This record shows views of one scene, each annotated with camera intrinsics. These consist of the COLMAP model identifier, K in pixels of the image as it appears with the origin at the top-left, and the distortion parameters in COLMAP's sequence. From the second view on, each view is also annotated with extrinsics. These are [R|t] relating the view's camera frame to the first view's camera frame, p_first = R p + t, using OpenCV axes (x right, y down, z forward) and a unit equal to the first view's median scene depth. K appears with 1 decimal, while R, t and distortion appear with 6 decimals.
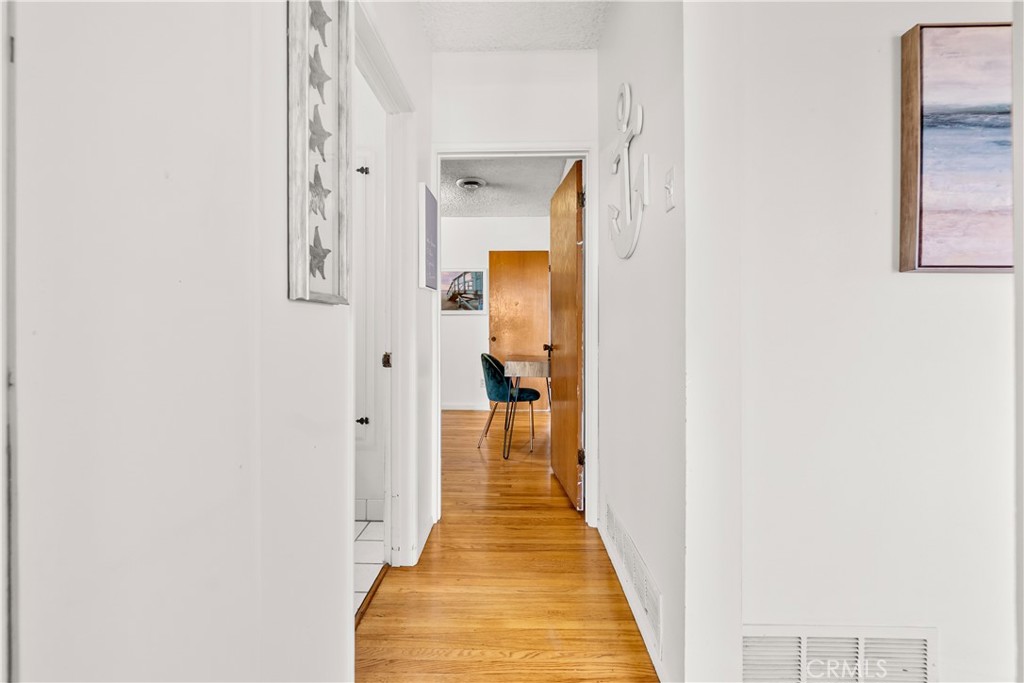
lens RADIAL K [[446.1, 0, 501.8], [0, 446.1, 327.9], [0, 0, 1]] dist [-0.001871, -0.000121]
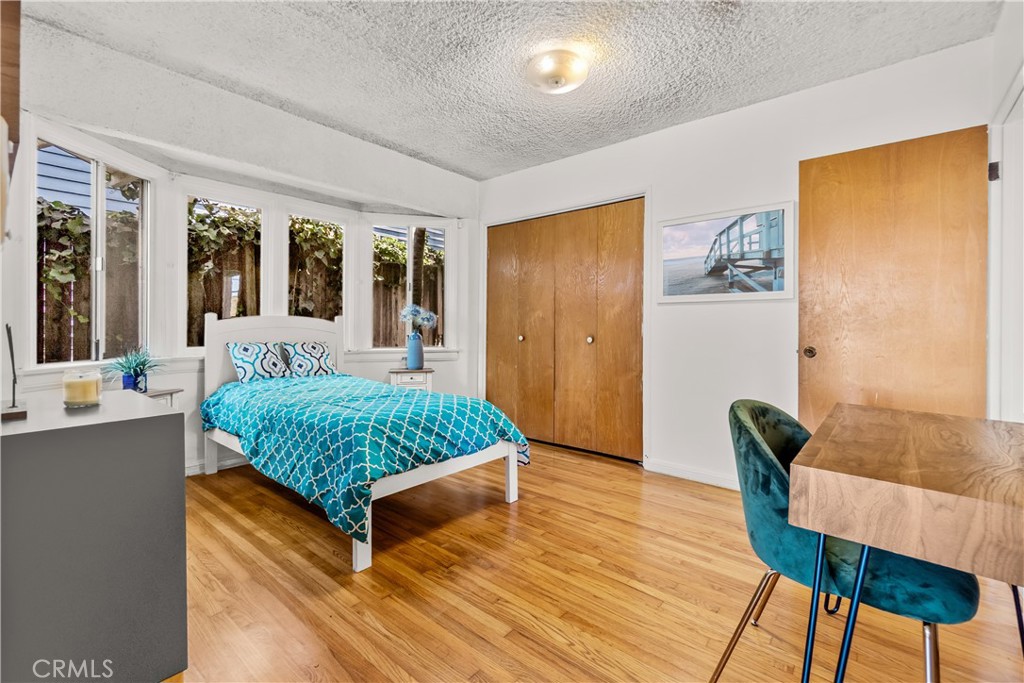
lens RADIAL K [[446.1, 0, 501.8], [0, 446.1, 327.9], [0, 0, 1]] dist [-0.001871, -0.000121]
pose [[0.777548, 0.005953, -0.628795, 0.023003], [-0.008481, 0.999964, -0.001020, 0.003541], [0.628766, 0.006126, 0.777570, 0.439428]]
